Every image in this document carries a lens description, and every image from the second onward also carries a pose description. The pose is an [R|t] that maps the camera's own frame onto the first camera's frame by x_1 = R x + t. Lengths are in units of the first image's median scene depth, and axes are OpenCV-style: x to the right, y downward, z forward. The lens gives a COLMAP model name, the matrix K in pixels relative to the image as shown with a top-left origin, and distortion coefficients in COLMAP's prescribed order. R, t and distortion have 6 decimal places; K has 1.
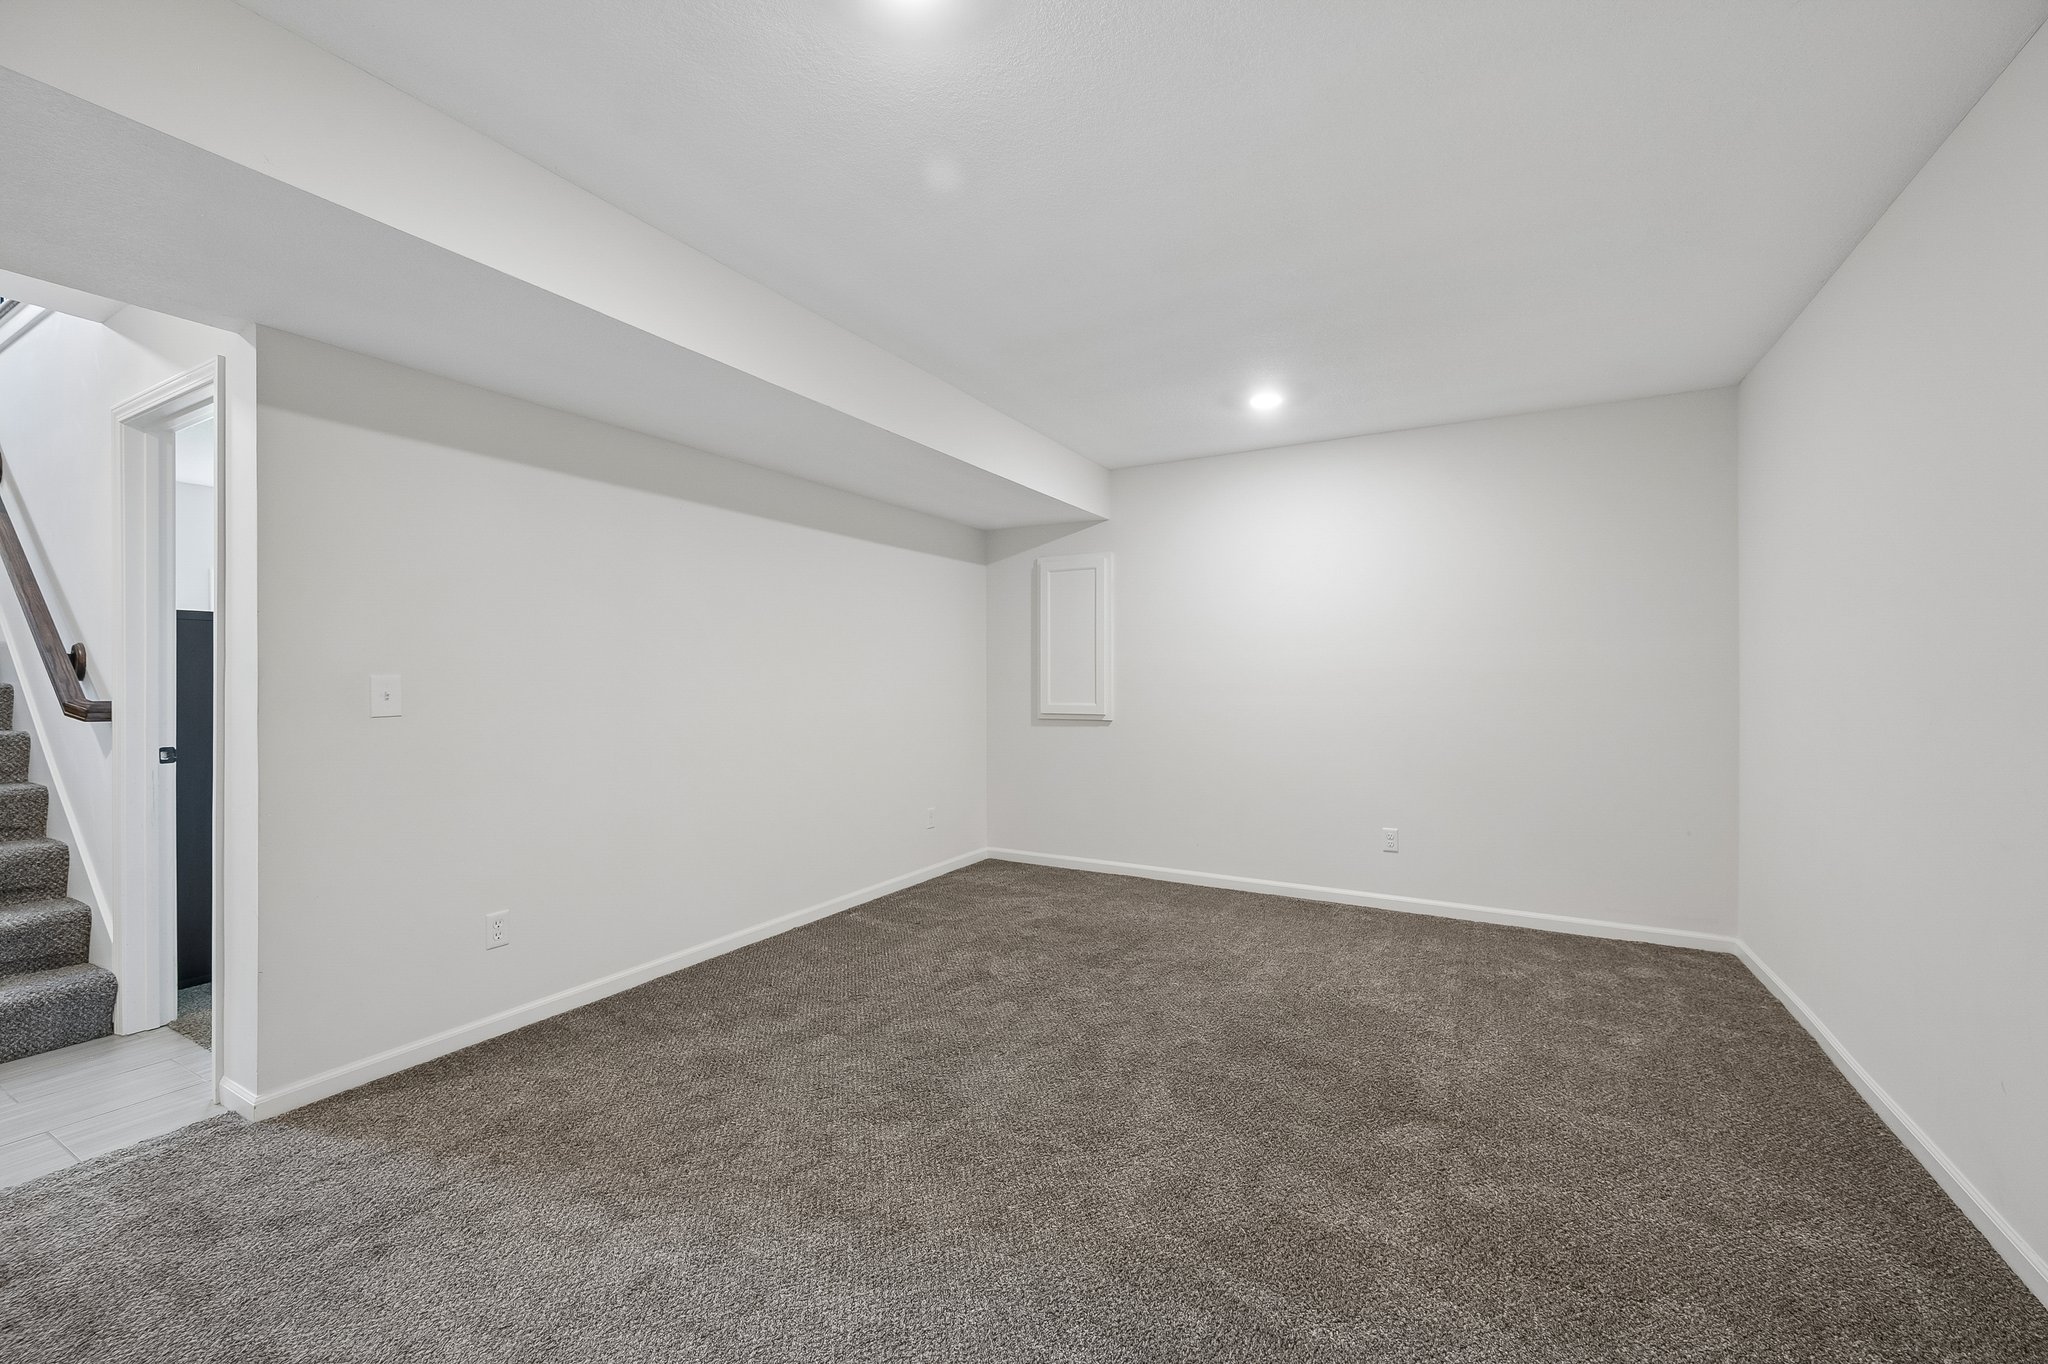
lens RADIAL K [[810.8, 0, 1014.8], [0, 810.8, 686.9], [0, 0, 1]] dist [0.001300, 0.000275]
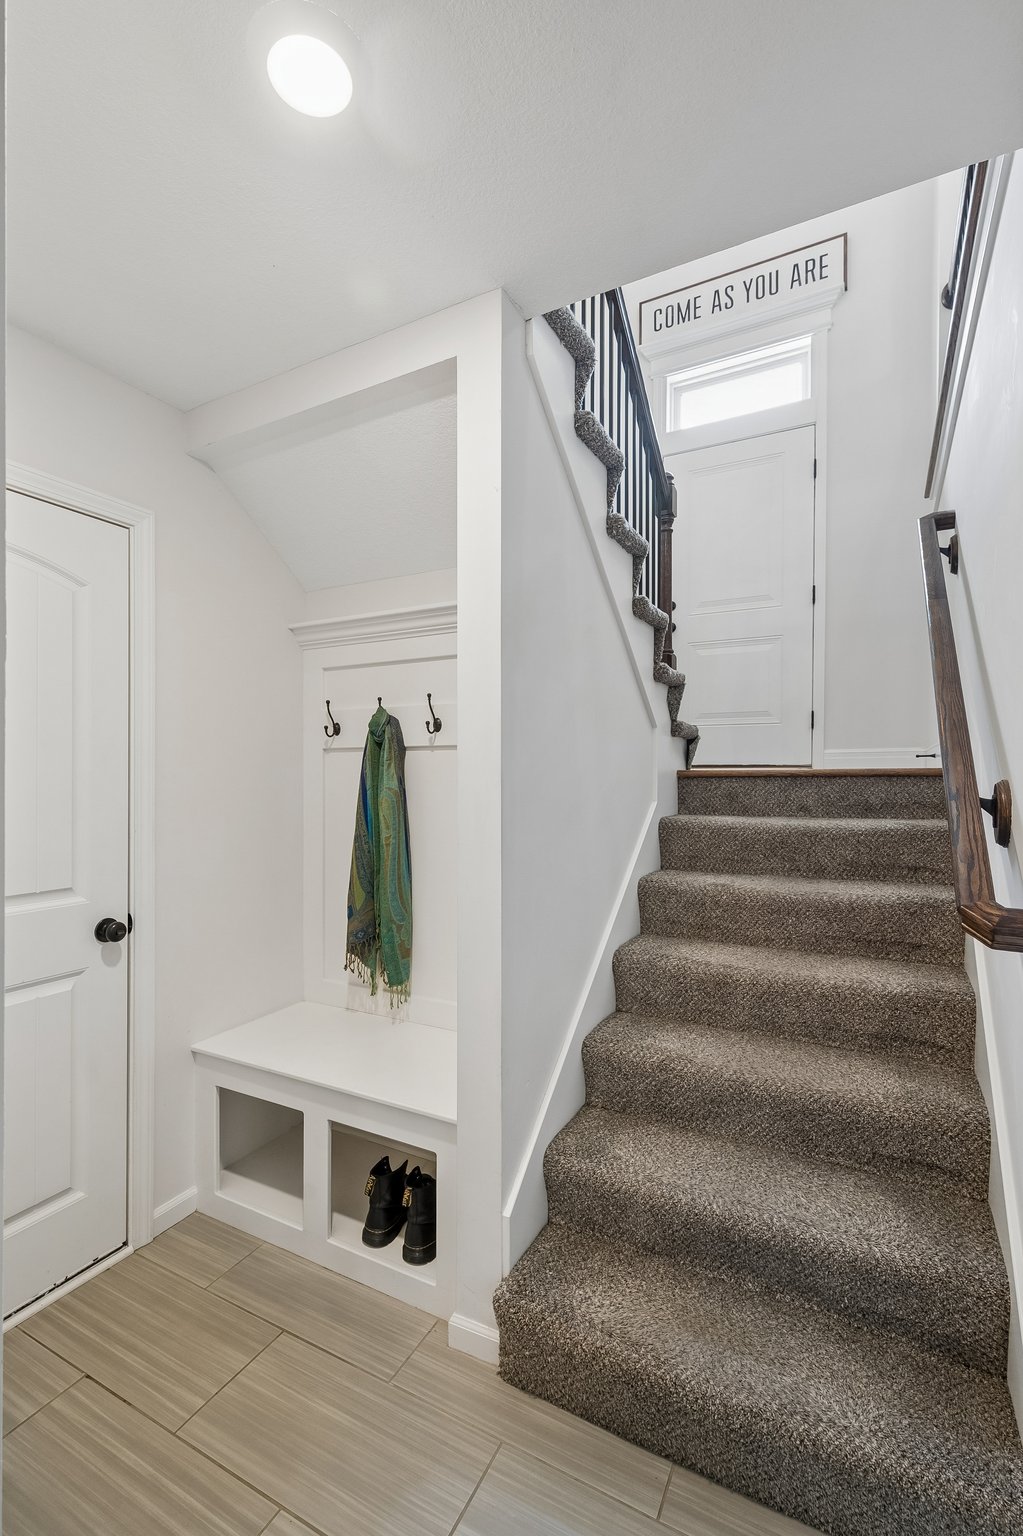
lens RADIAL K [[686.4, 0, 514.1], [0, 686.4, 778.5], [0, 0, 1]] dist [-0.003295, 0.000314]
pose [[0.028411, -0.001139, -0.999596, -0.524575], [-0.009070, 0.999958, -0.001397, -0.039180], [0.999555, 0.009106, 0.028399, 0.494910]]
